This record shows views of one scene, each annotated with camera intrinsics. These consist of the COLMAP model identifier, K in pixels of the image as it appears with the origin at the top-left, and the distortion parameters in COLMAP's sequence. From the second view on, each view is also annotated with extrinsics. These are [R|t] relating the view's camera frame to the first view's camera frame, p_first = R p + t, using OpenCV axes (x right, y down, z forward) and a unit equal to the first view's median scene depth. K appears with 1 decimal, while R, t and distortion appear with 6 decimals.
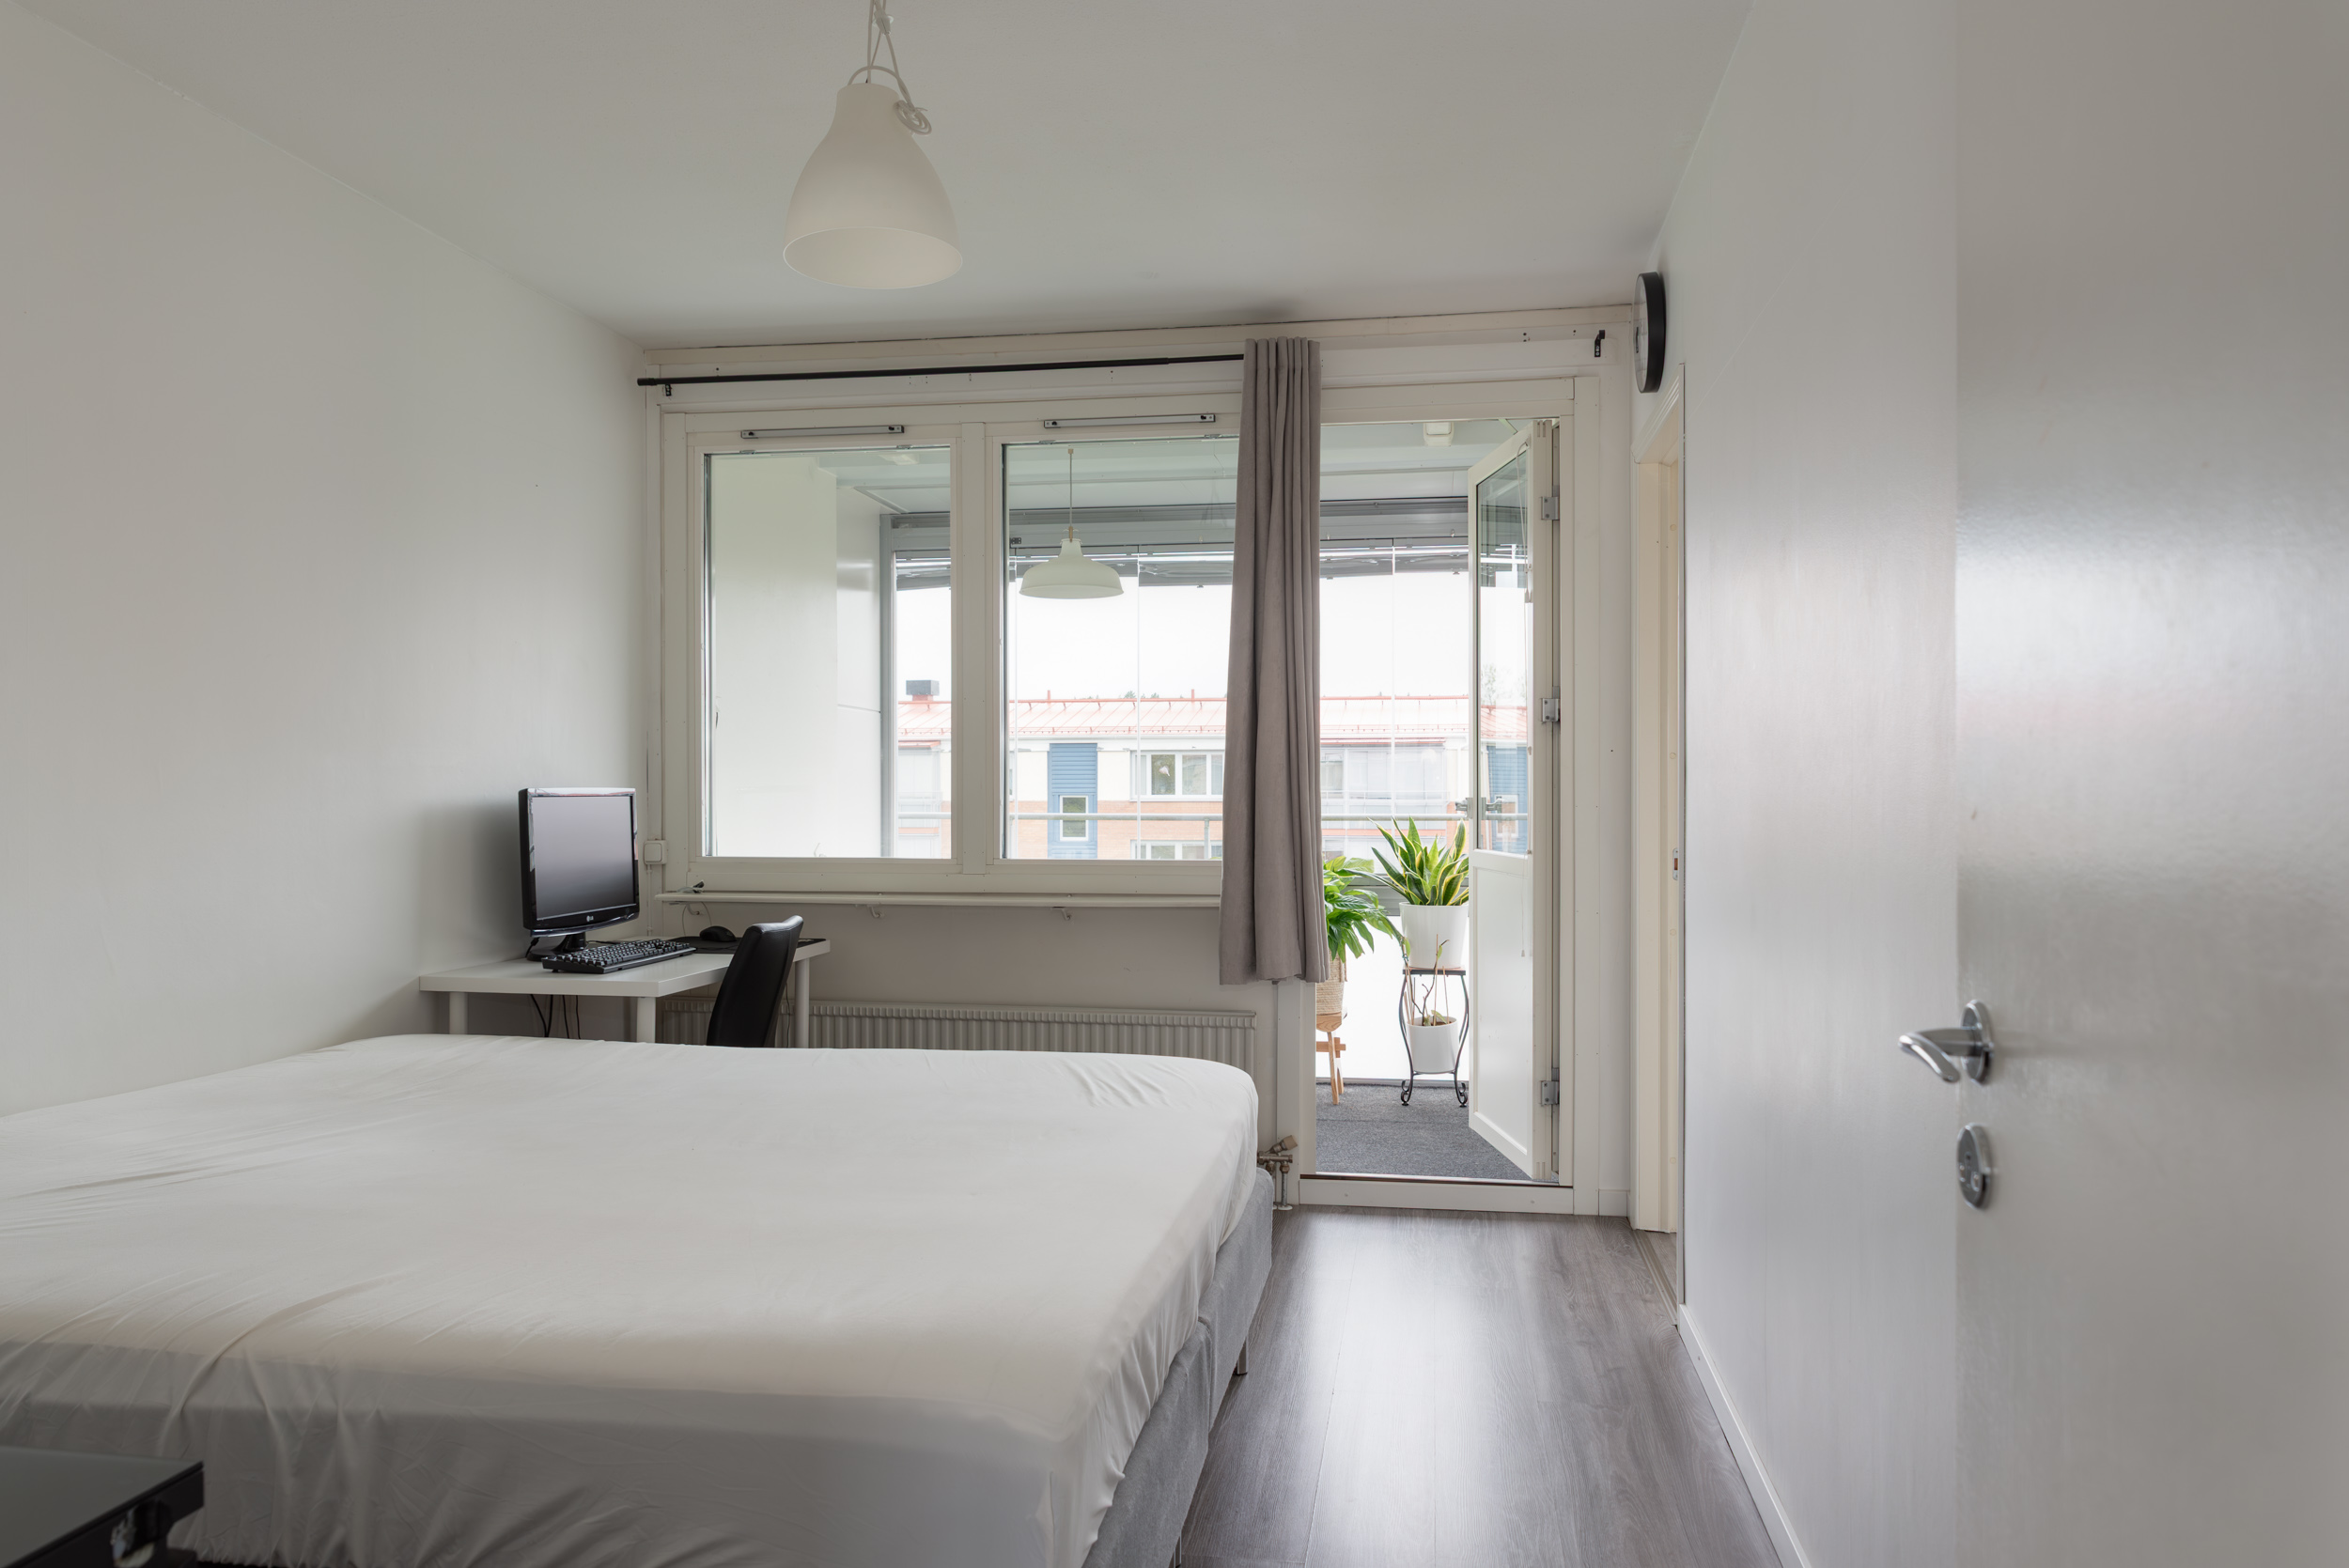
lens RADIAL K [[1598.7, 0, 1177.5], [0, 1598.7, 789.1], [0, 0, 1]] dist [0.021878, -0.006094]
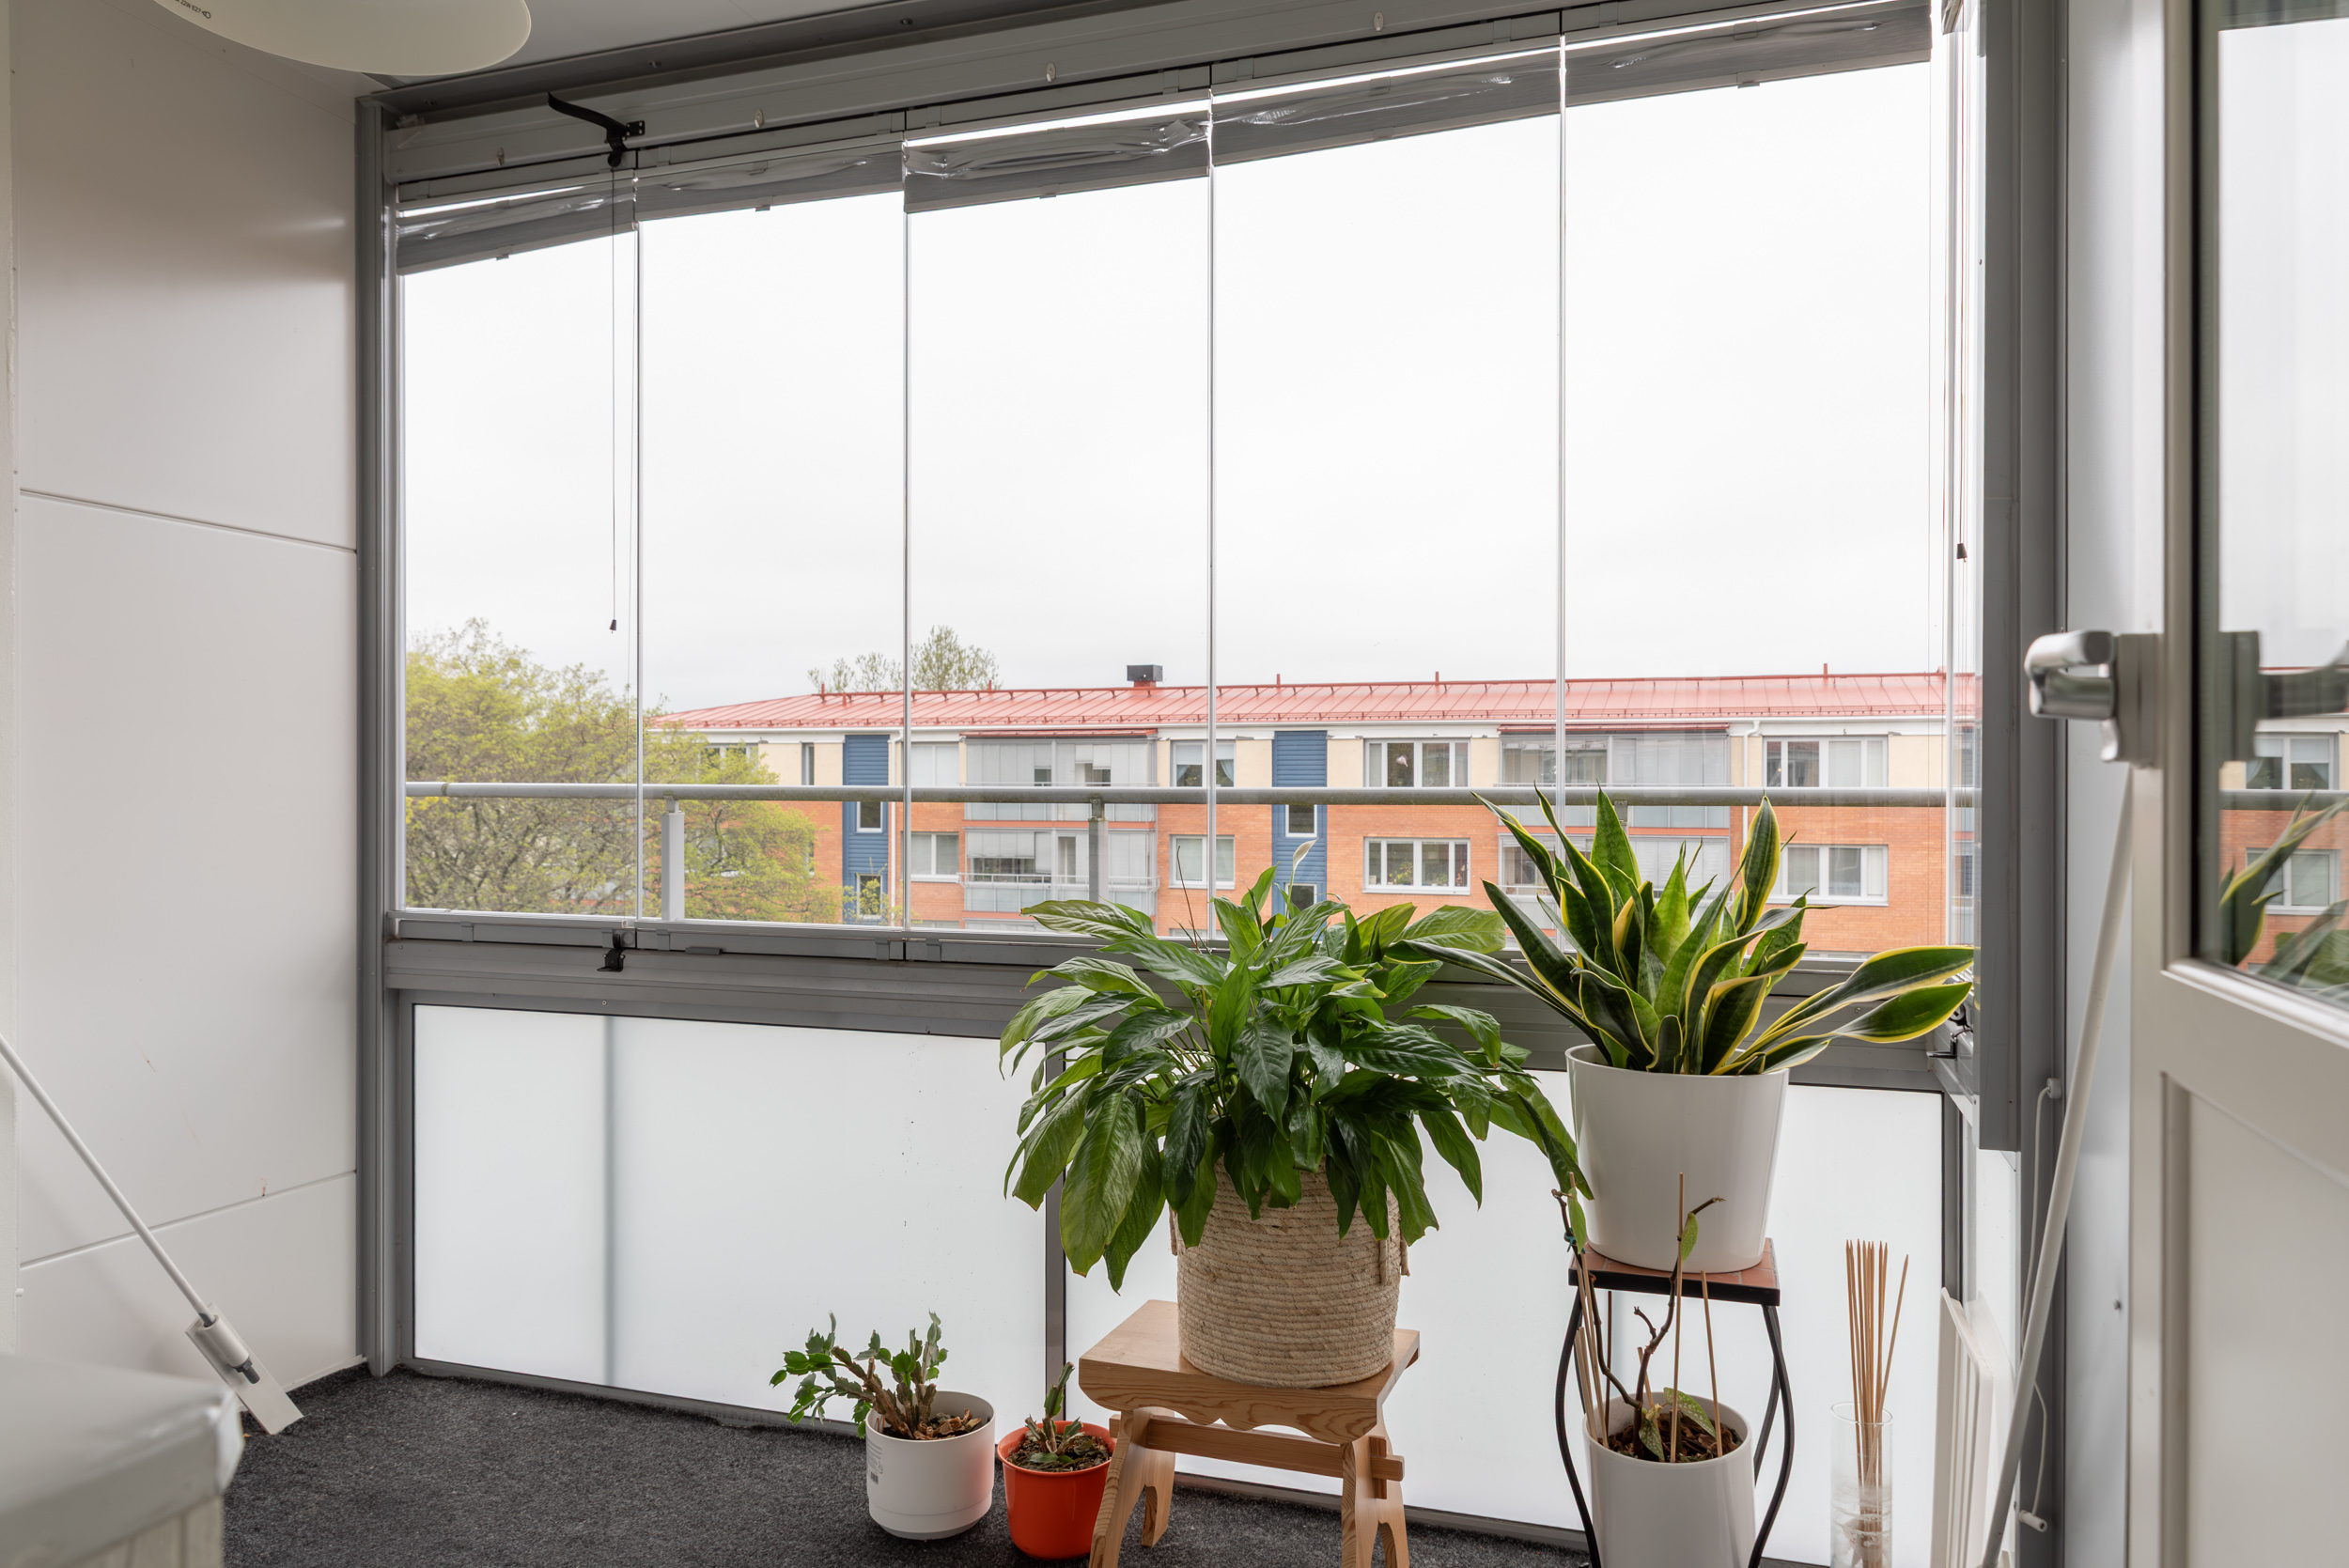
lens RADIAL K [[1598.7, 0, 1125.8], [0, 1598.7, 781.3], [0, 0, 1]] dist [0.021878, -0.006094]
pose [[0.981238, 0.002261, -0.192785, 0.112255], [-0.002587, 0.999996, -0.001440, 0.015656], [0.192781, 0.001912, 0.981240, 0.650346]]
